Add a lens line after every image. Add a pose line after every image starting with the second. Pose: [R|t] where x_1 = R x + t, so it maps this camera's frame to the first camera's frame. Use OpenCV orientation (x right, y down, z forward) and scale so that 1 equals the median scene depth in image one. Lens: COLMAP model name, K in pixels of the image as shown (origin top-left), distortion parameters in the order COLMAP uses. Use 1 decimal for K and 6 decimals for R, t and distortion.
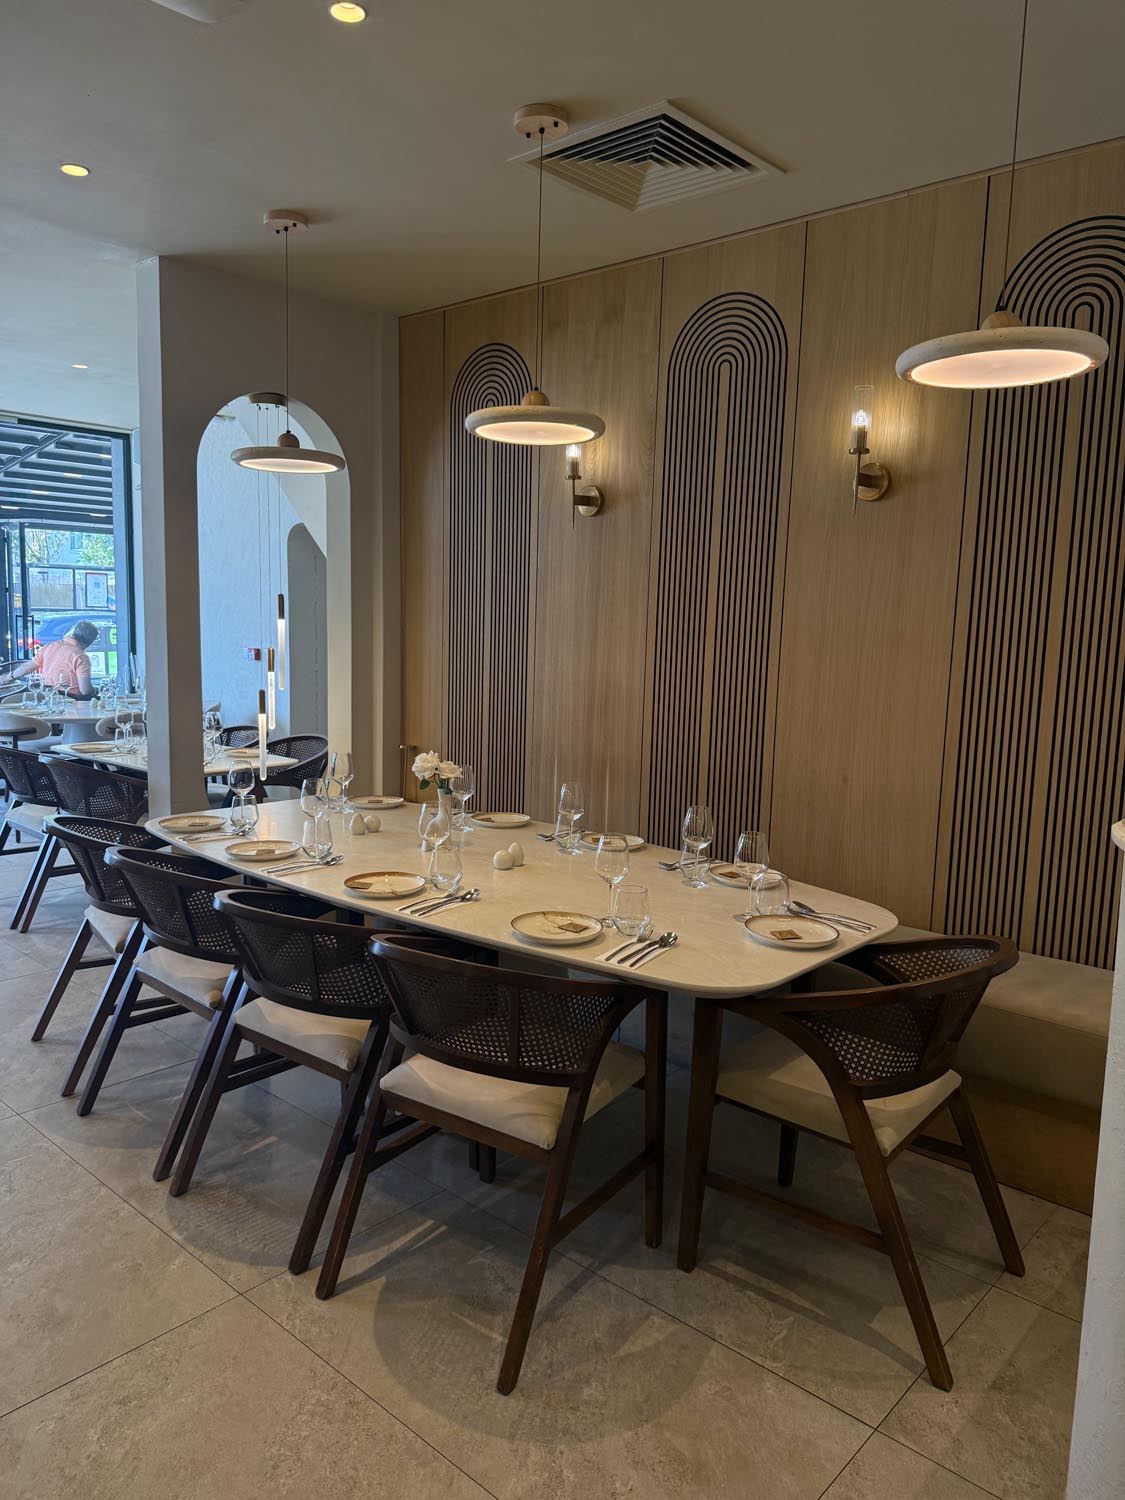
lens RADIAL K [[1061.1, 0, 568.2], [0, 1061.1, 748.4], [0, 0, 1]] dist [0.011861, -0.015248]
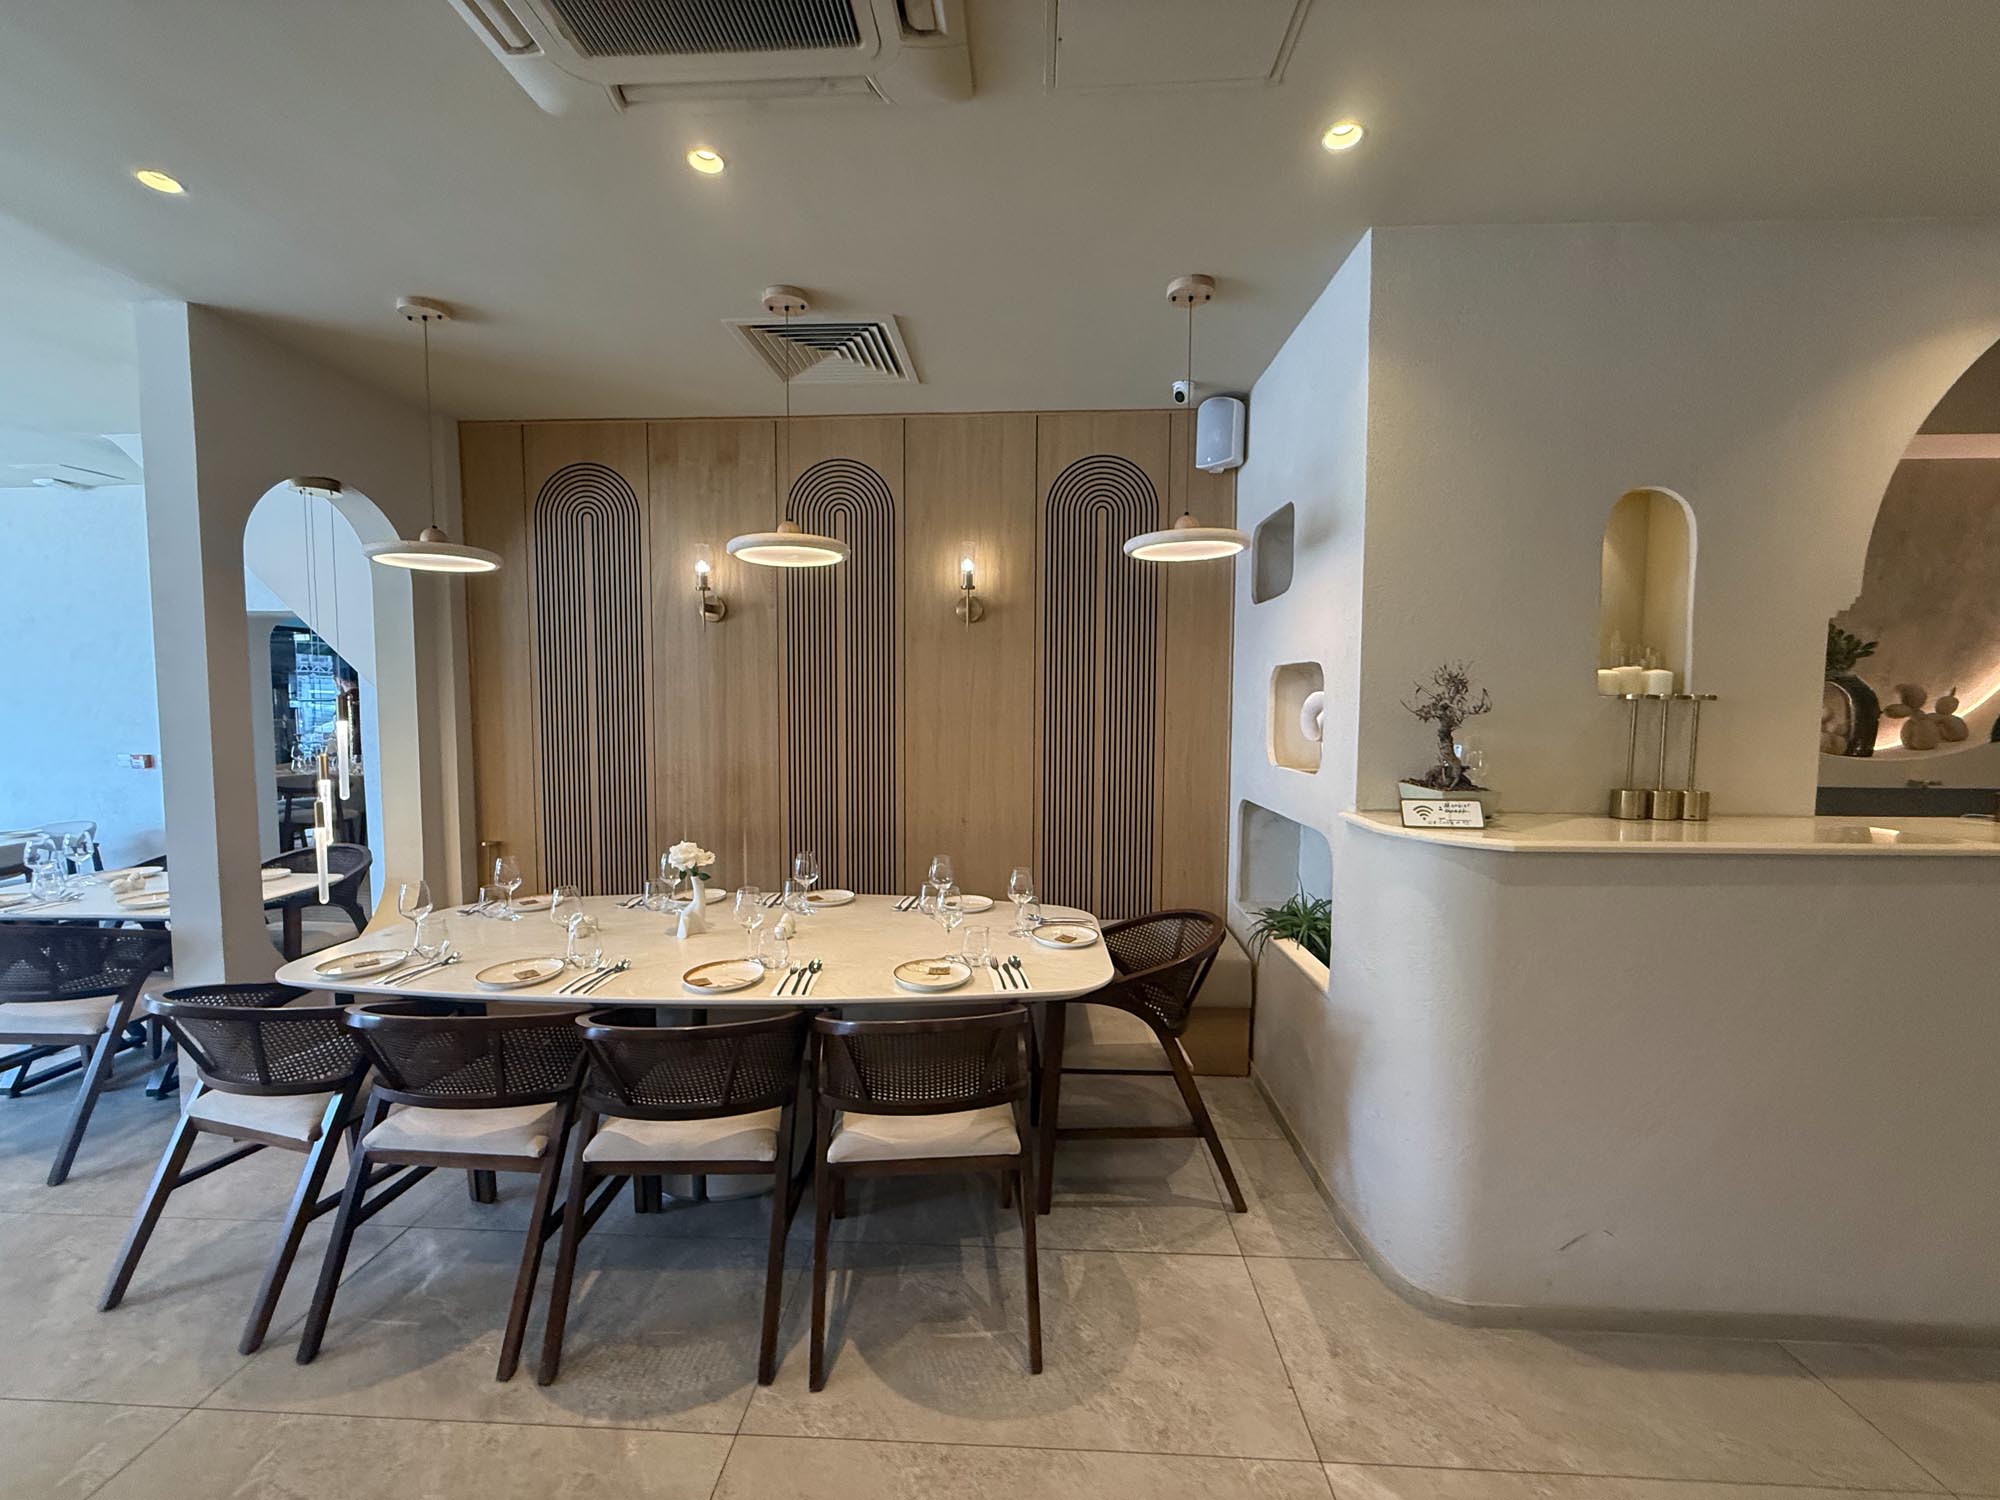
lens RADIAL K [[791.9, 0, 994.5], [0, 791.9, 748.2], [0, 0, 1]] dist [0.000684, 0.000481]
pose [[0.782555, -0.066013, 0.619071, -0.376777], [0.098565, 0.994959, -0.018498, -0.046969], [-0.614729, 0.075494, 0.785117, 0.178292]]
